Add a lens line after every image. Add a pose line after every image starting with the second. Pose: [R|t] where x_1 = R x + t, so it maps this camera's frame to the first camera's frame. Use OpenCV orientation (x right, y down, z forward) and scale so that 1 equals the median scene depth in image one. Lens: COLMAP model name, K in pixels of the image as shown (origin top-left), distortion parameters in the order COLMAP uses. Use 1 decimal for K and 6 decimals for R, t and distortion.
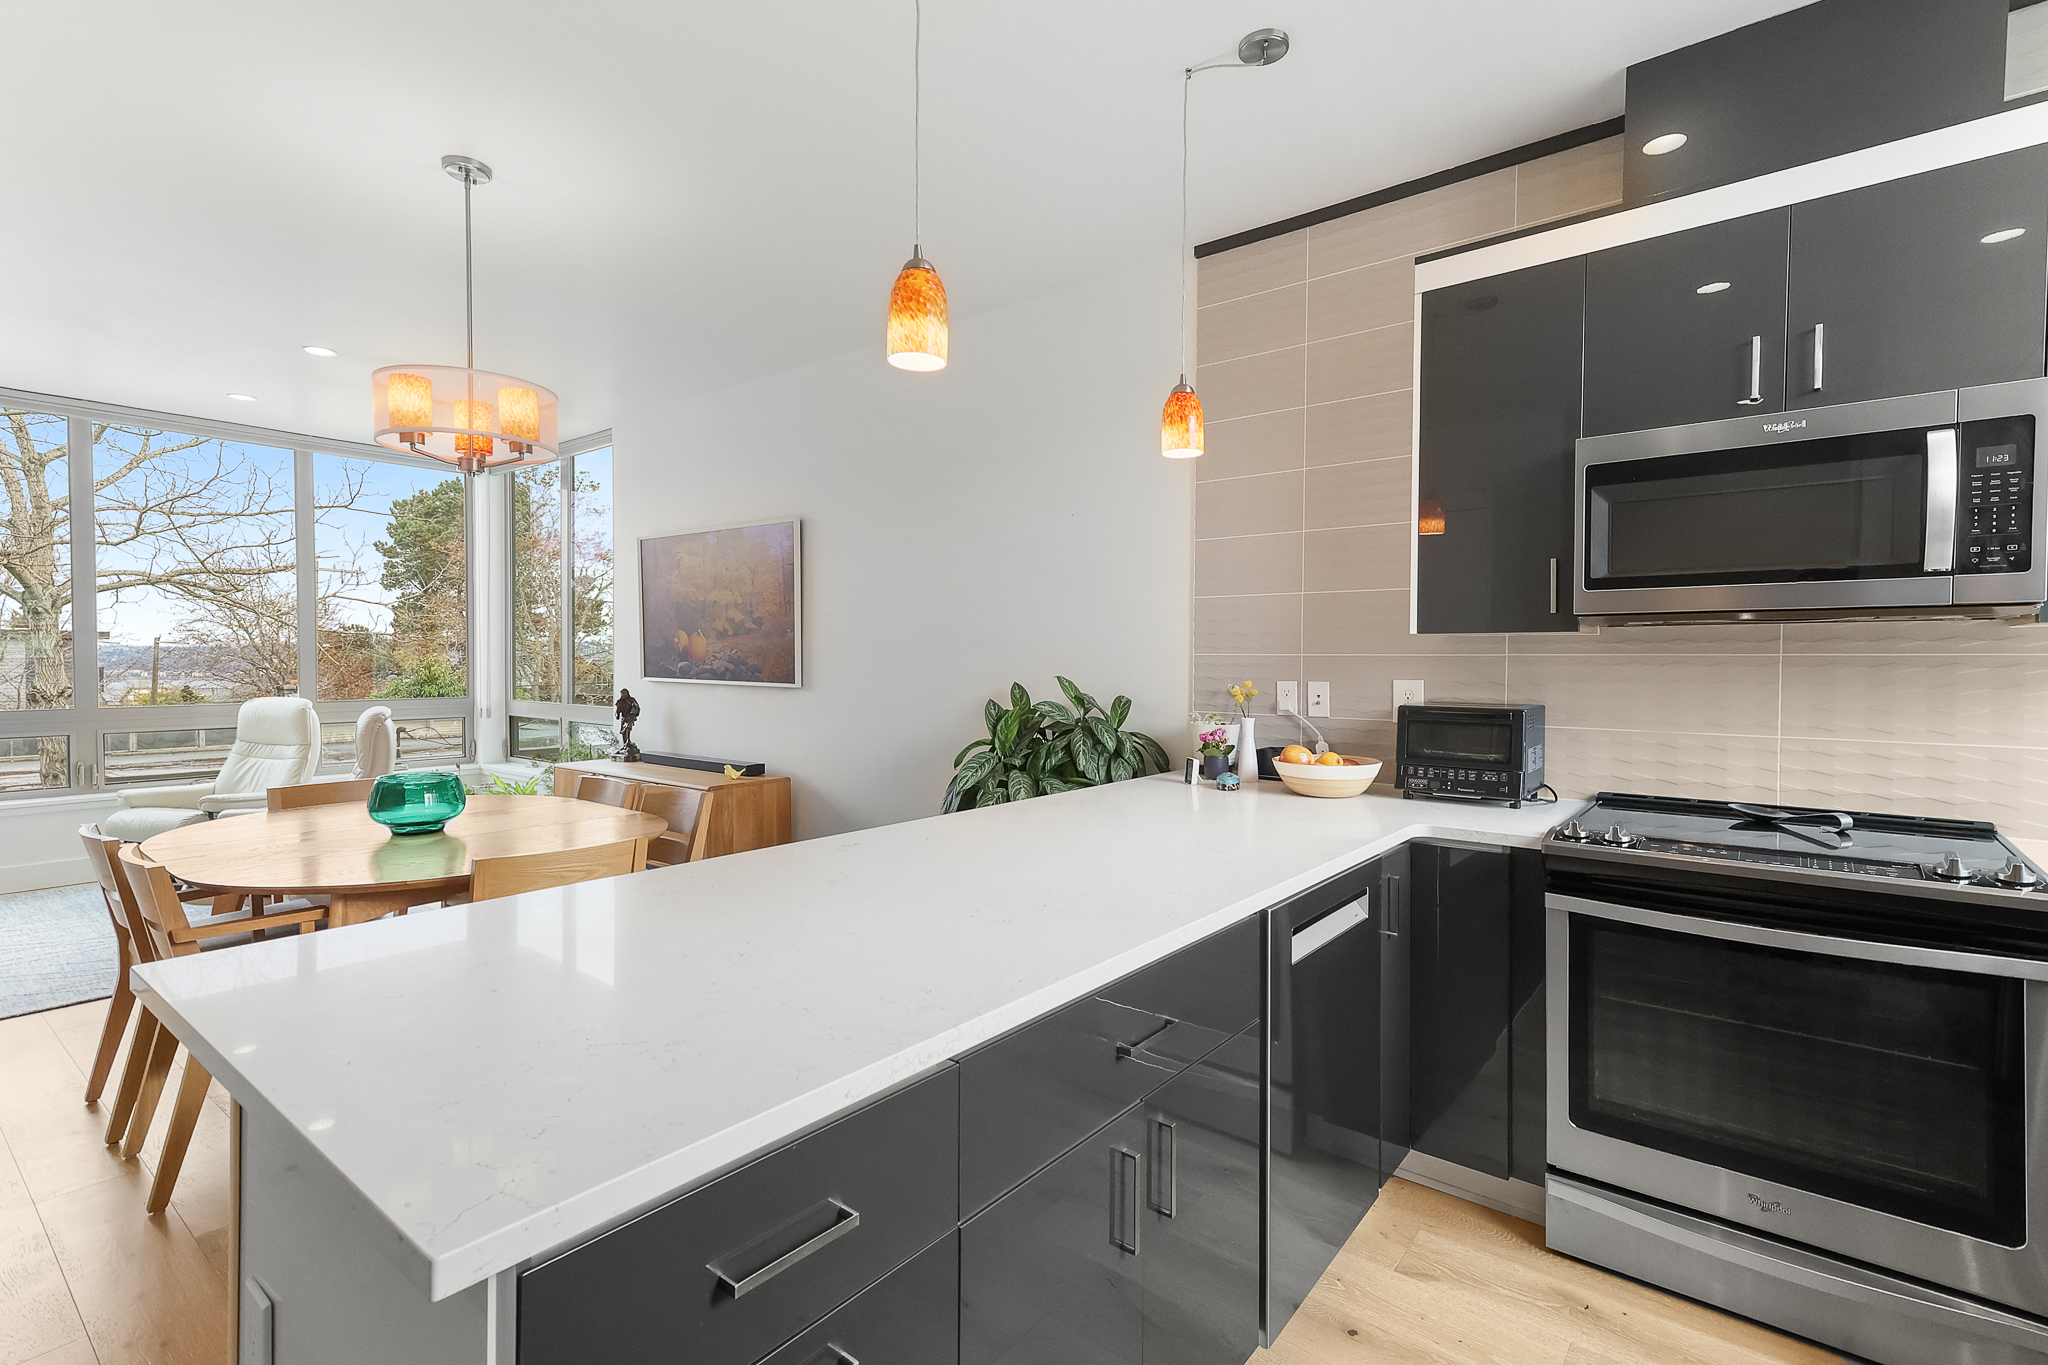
lens RADIAL K [[944.1, 0, 1022.5], [0, 944.1, 668.8], [0, 0, 1]] dist [0.018716, 0.000410]
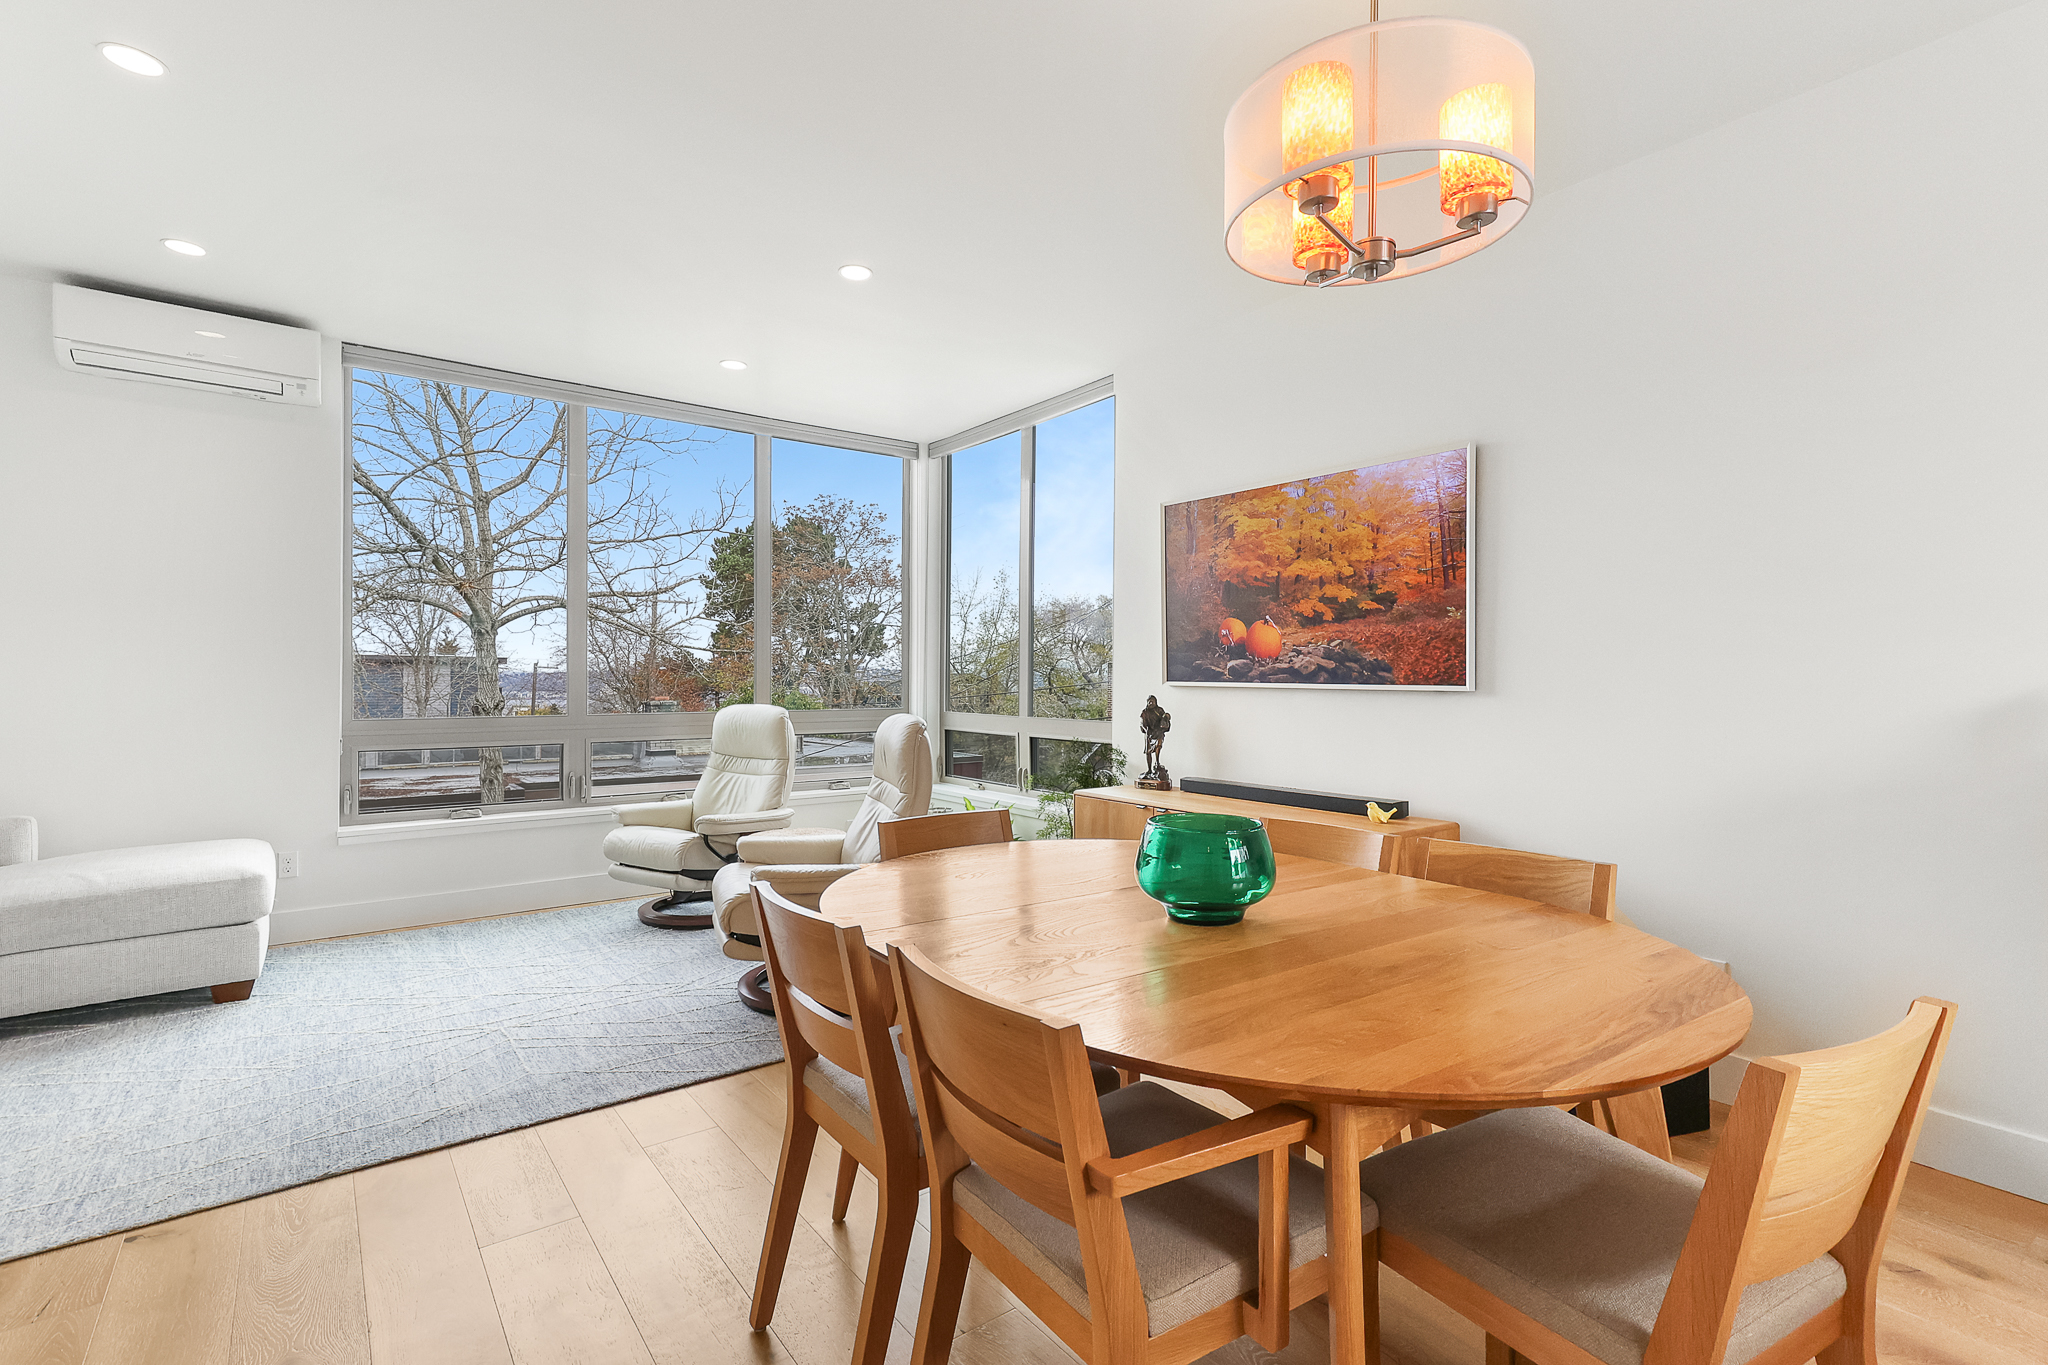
lens RADIAL K [[944.1, 0, 1018.8], [0, 944.1, 673.9], [0, 0, 1]] dist [0.018716, 0.000410]
pose [[0.966795, -0.003219, -0.255533, -0.332810], [-0.001479, 0.999833, -0.018191, 0.017655], [0.255549, 0.017965, 0.966629, 0.225158]]
